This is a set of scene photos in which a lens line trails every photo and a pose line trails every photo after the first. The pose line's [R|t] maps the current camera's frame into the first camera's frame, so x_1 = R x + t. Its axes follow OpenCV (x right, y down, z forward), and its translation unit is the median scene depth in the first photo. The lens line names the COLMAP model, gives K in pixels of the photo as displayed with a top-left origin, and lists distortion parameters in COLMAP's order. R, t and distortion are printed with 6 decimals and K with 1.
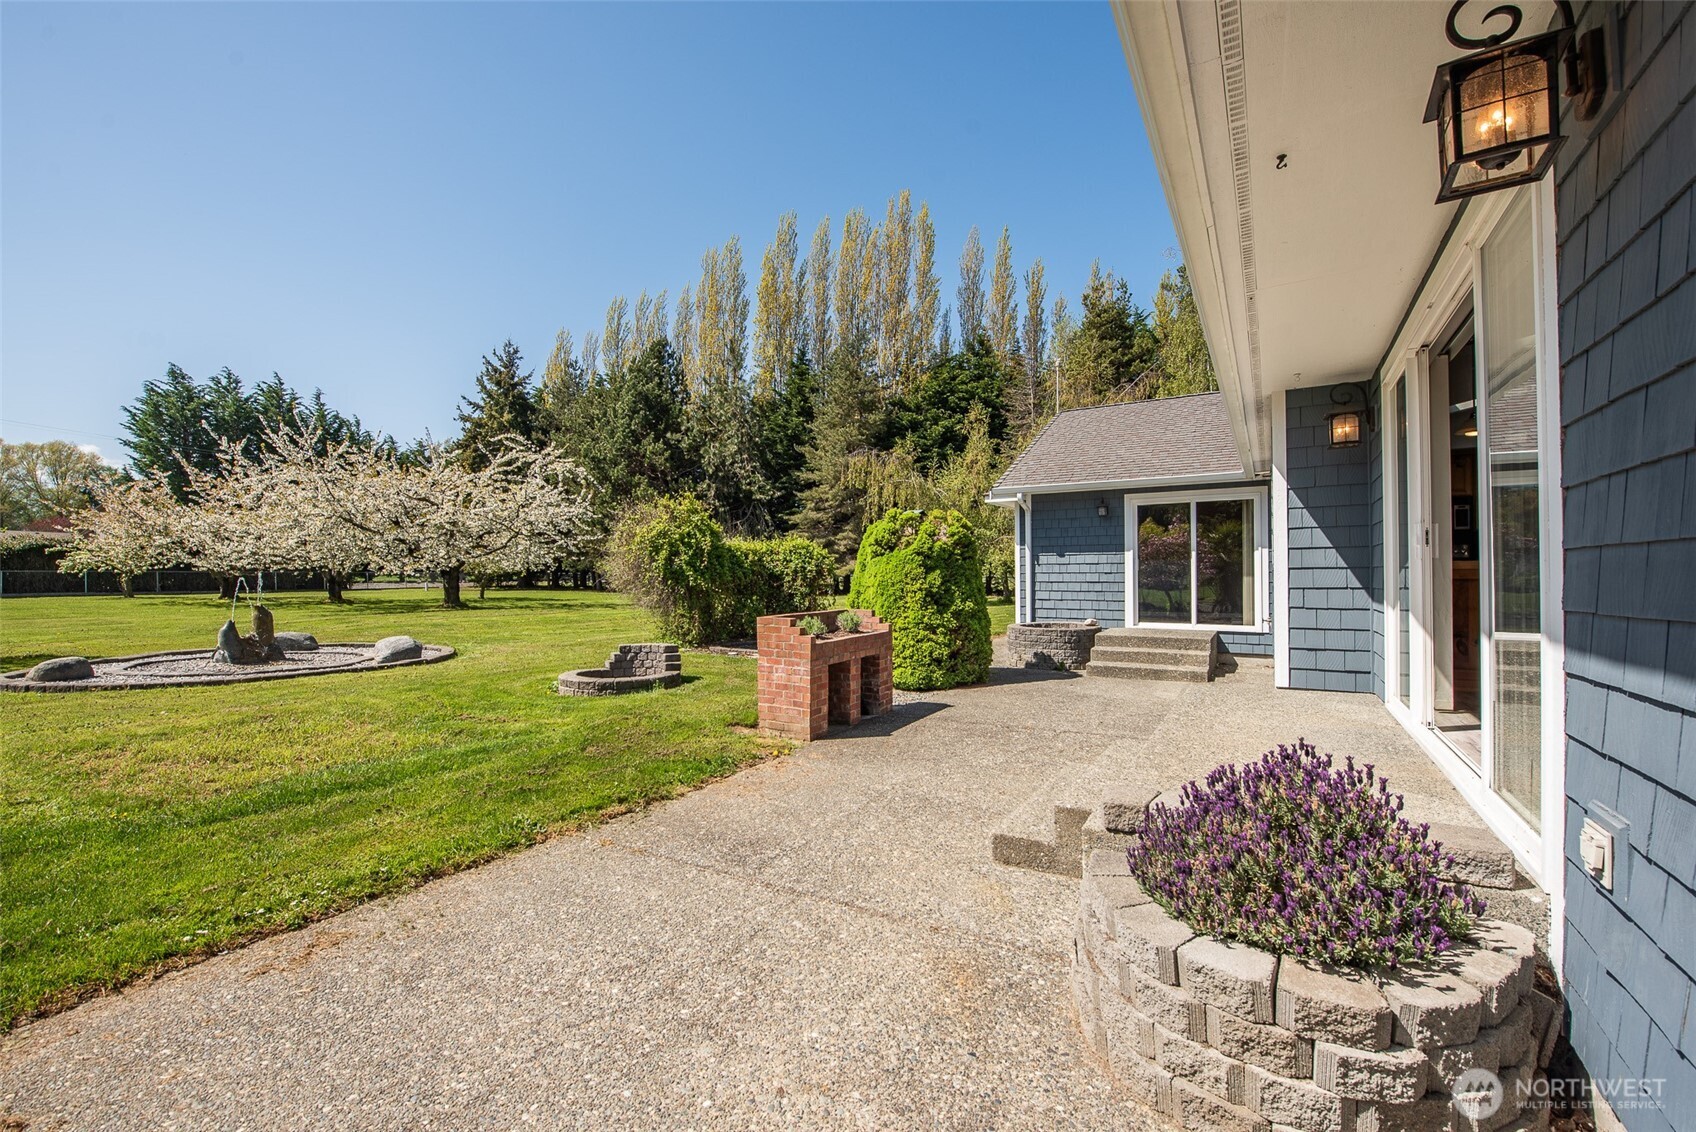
lens RADIAL K [[680.1, 0, 838.6], [0, 680.1, 568.9], [0, 0, 1]] dist [-0.016026, -0.000106]
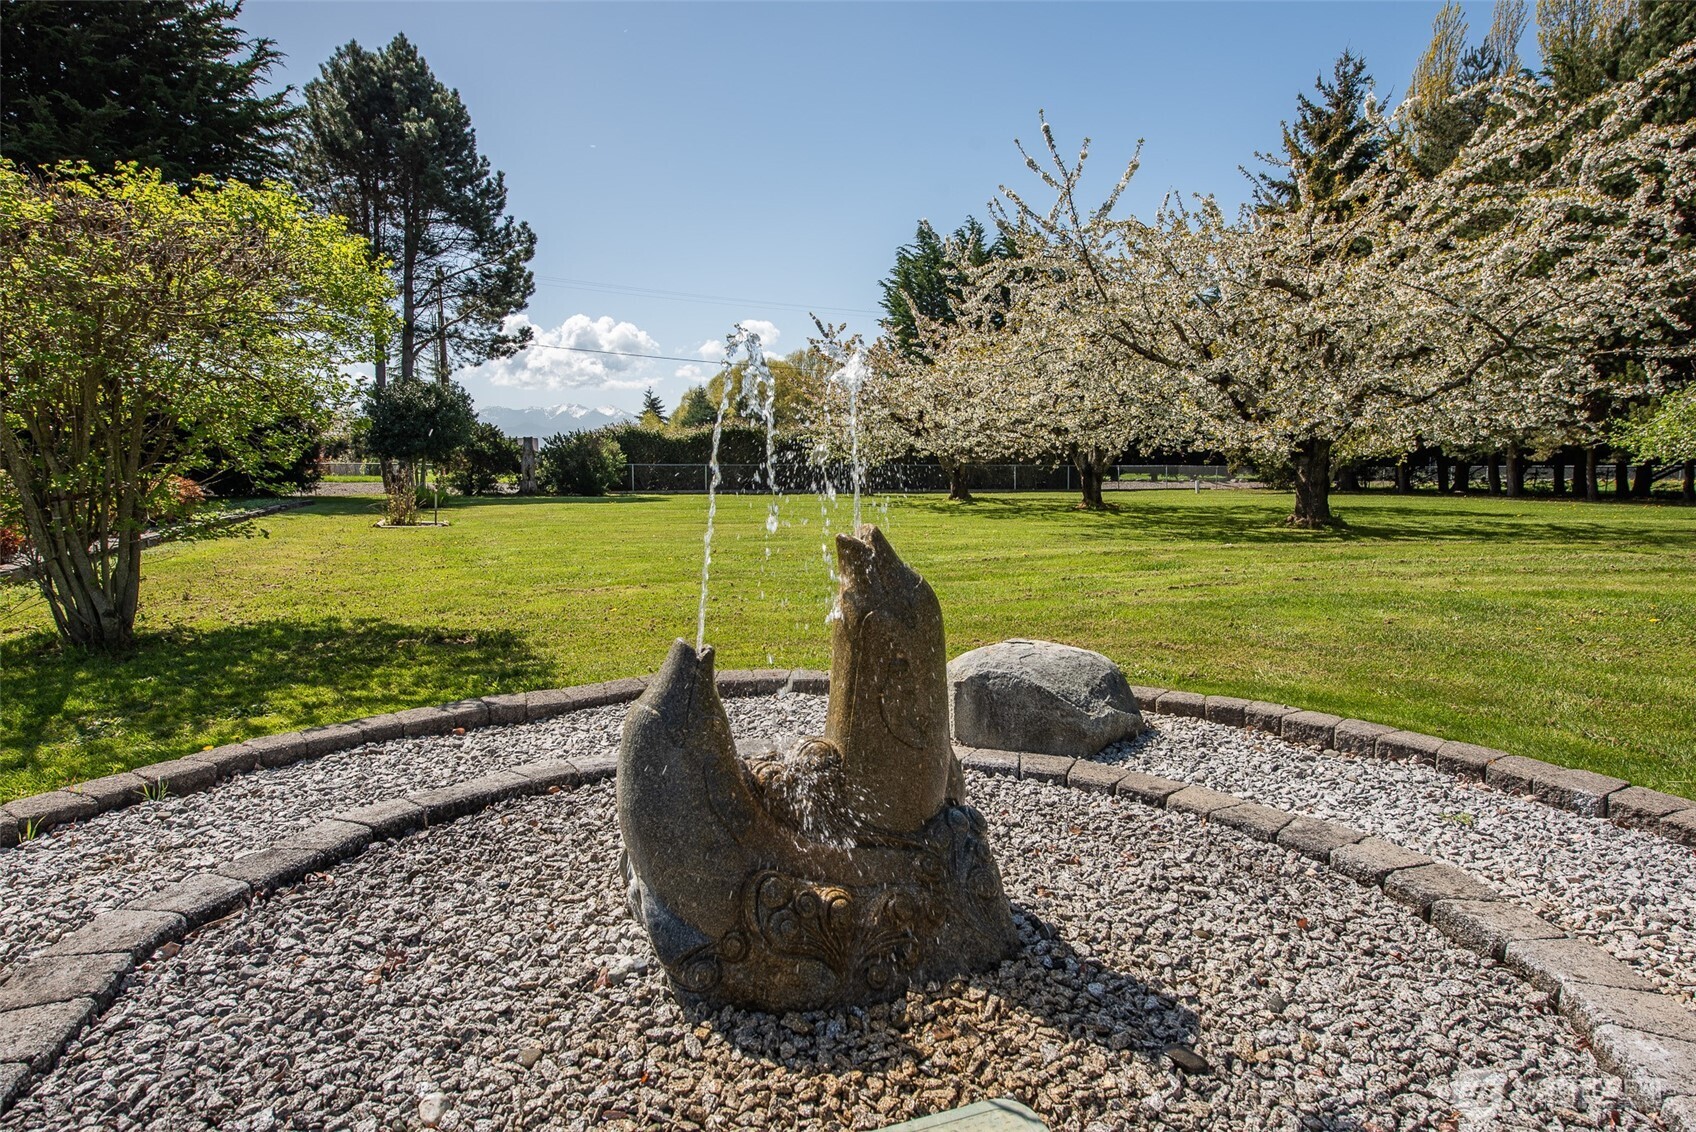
lens RADIAL K [[912.8, 0, 847.0], [0, 912.8, 571.5], [0, 0, 1]] dist [0.002015, 0.000362]
pose [[0.636498, 0.078725, -0.767250, -0.142513], [0.008178, 0.994032, 0.108778, 0.008231], [0.771235, -0.075511, 0.632056, 0.173895]]
